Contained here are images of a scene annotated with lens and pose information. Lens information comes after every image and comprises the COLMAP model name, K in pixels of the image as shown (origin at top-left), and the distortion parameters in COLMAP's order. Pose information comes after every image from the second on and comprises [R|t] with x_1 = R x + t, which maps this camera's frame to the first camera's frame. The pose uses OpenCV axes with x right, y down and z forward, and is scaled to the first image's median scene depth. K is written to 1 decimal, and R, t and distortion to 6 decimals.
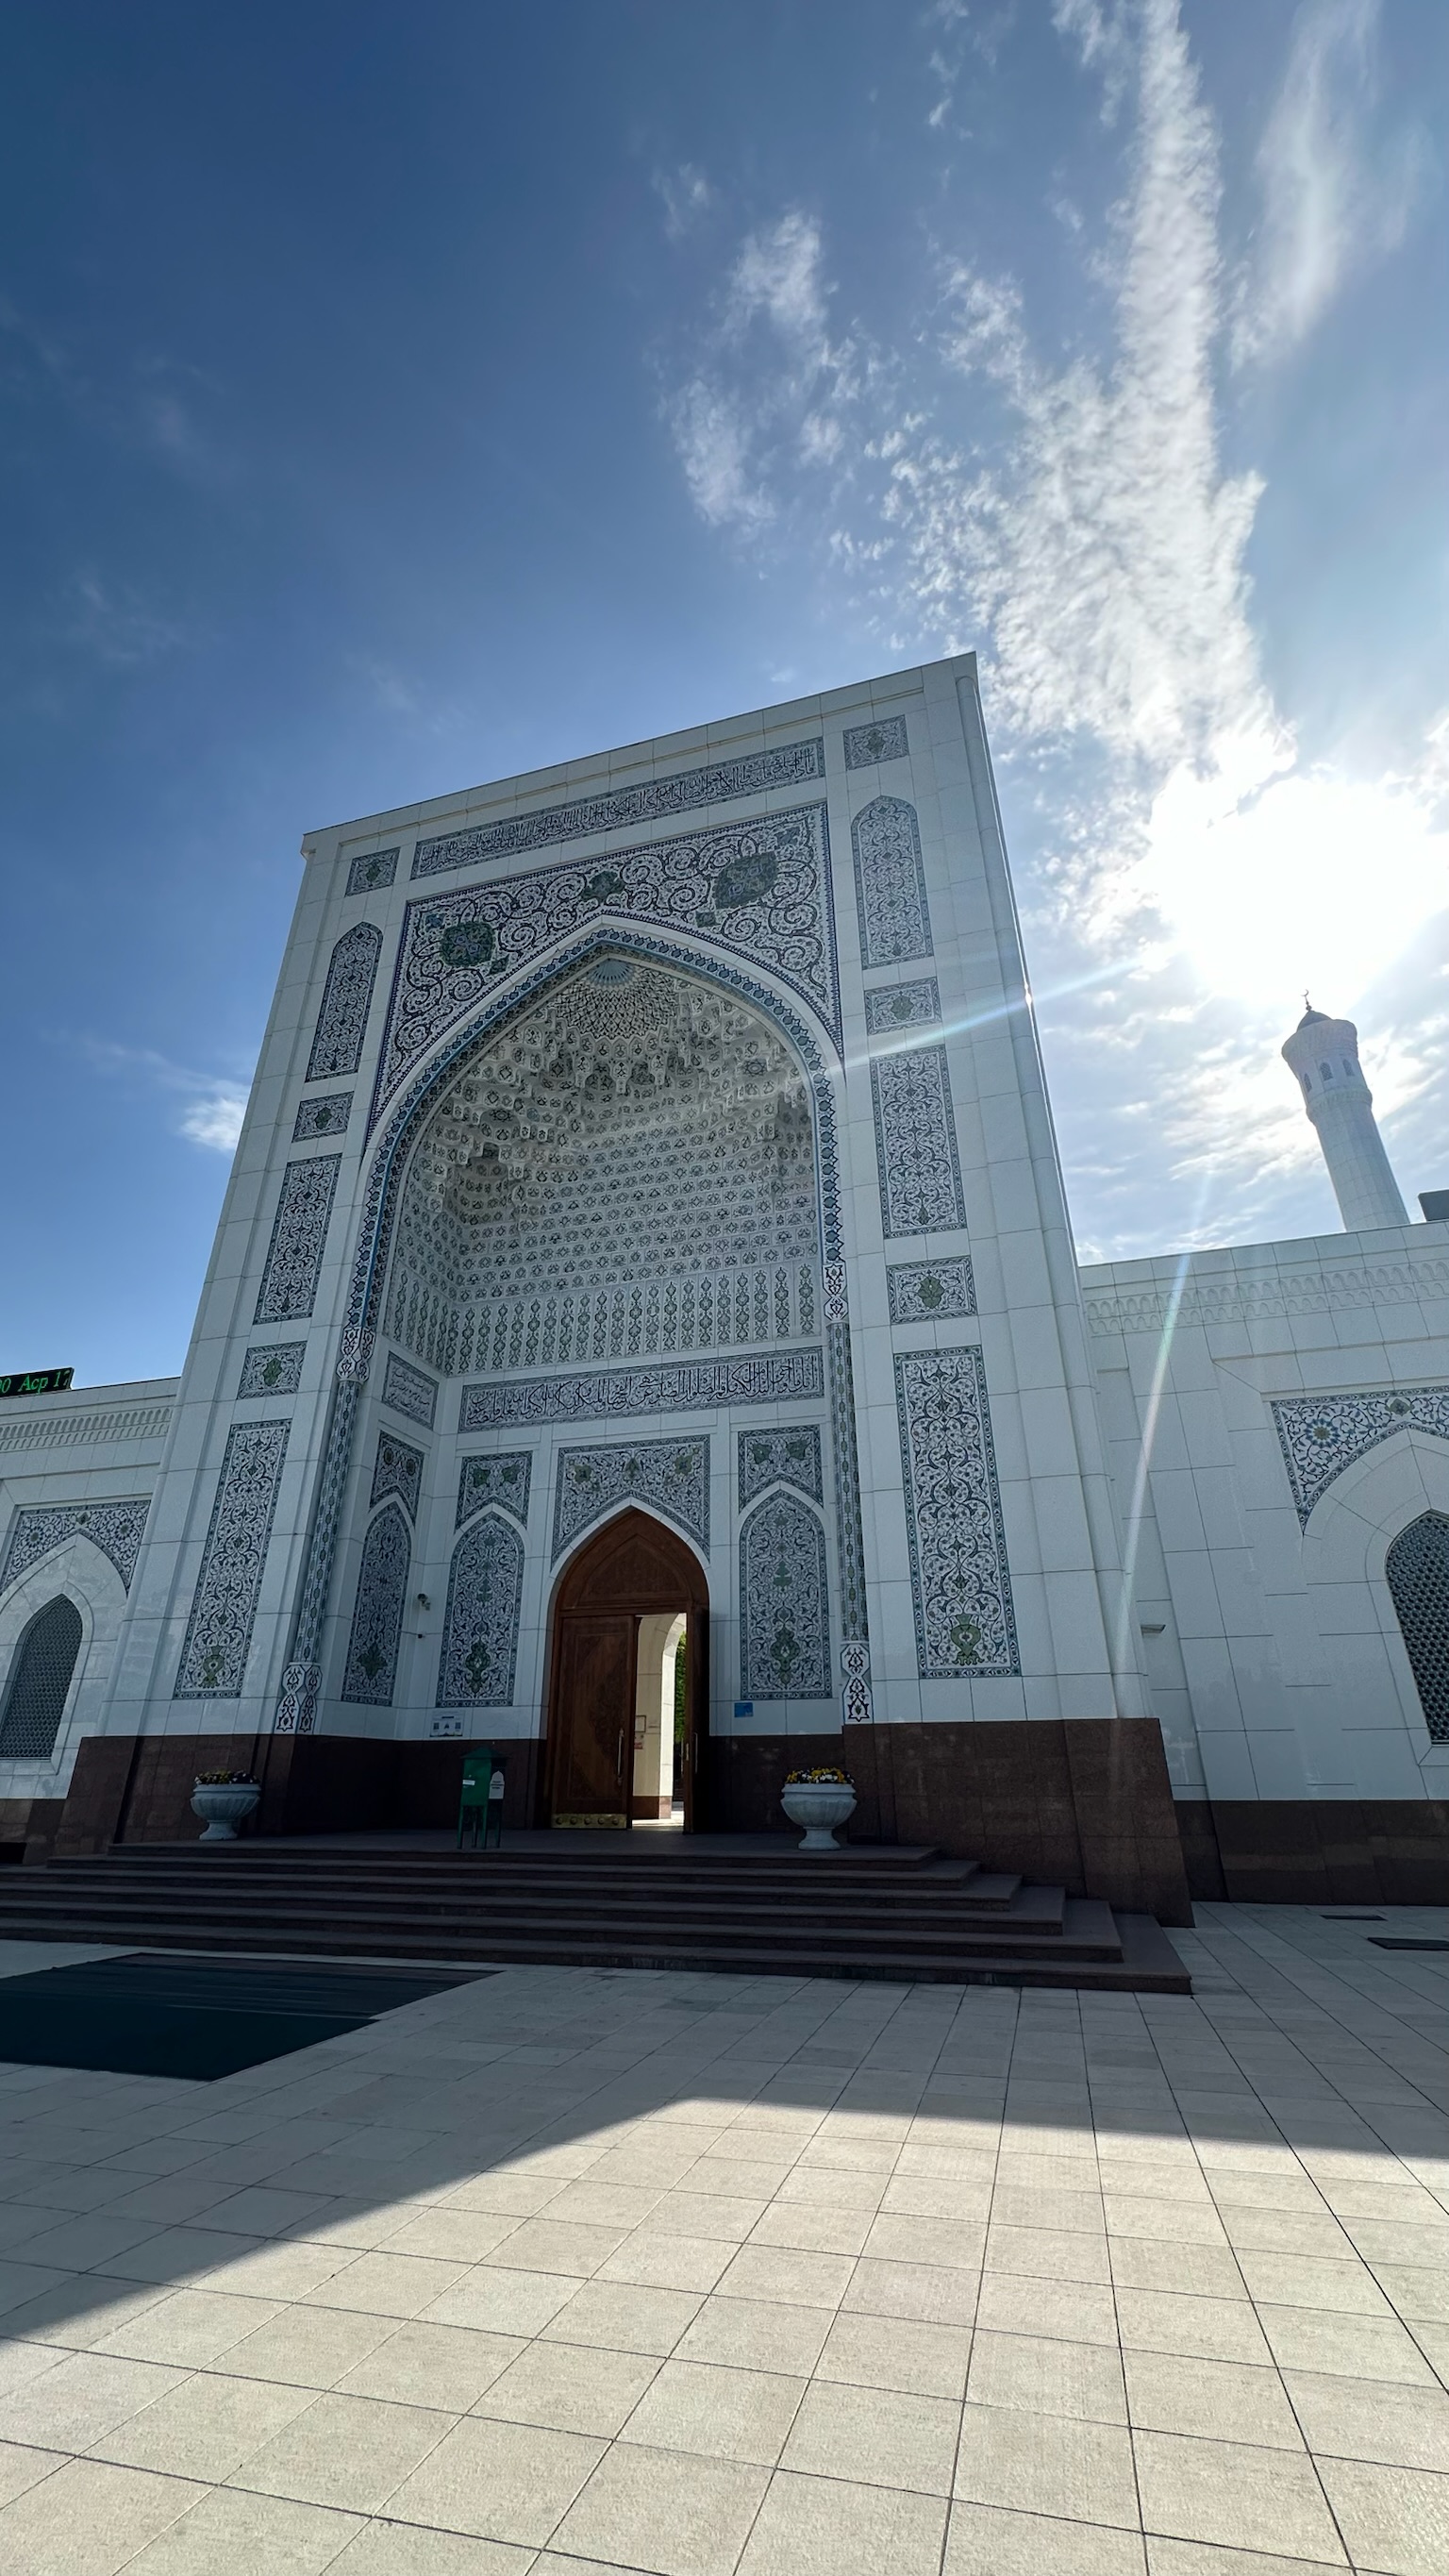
lens RADIAL K [[1024.7, 0, 724.2], [0, 1024.7, 1285.8], [0, 0, 1]] dist [-0.005854, 0.001192]
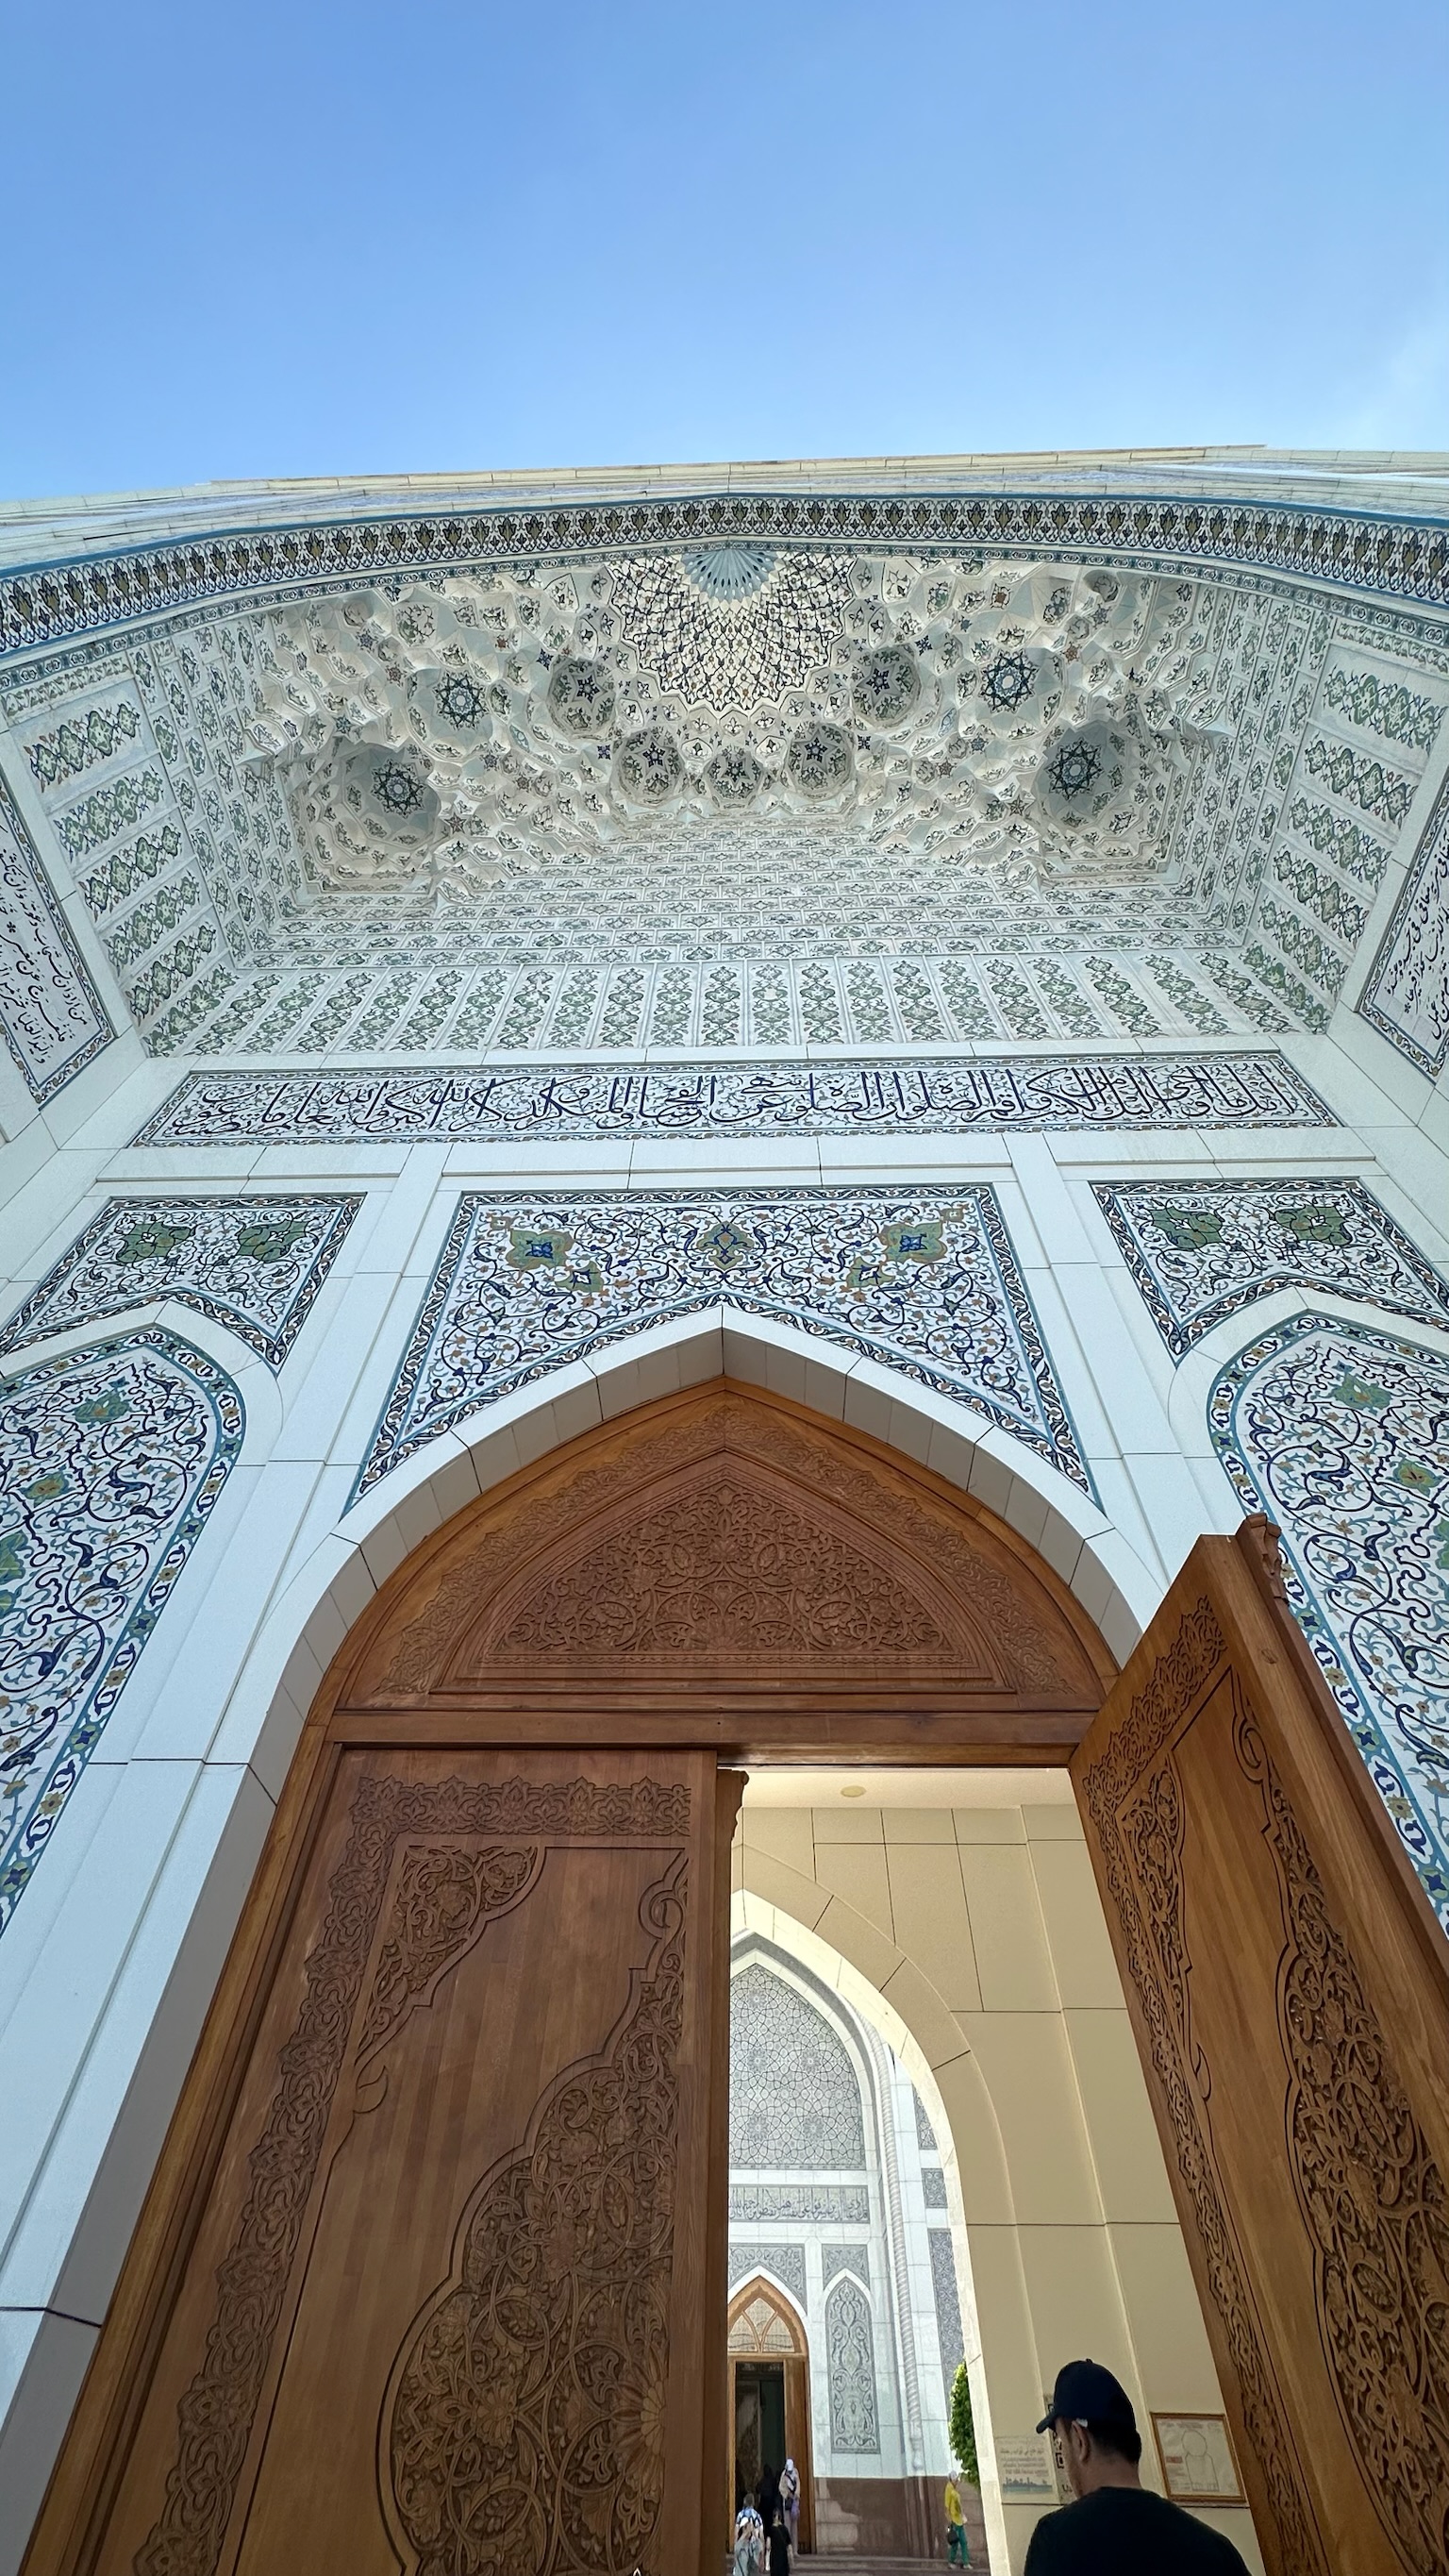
lens RADIAL K [[1024.7, 0, 722.2], [0, 1024.7, 1289.5], [0, 0, 1]] dist [-0.005854, 0.001192]
pose [[0.967910, 0.202991, 0.148141, -0.126627], [-0.123425, 0.897502, -0.423387, 0.302591], [-0.218900, 0.391516, 0.893755, 0.728451]]
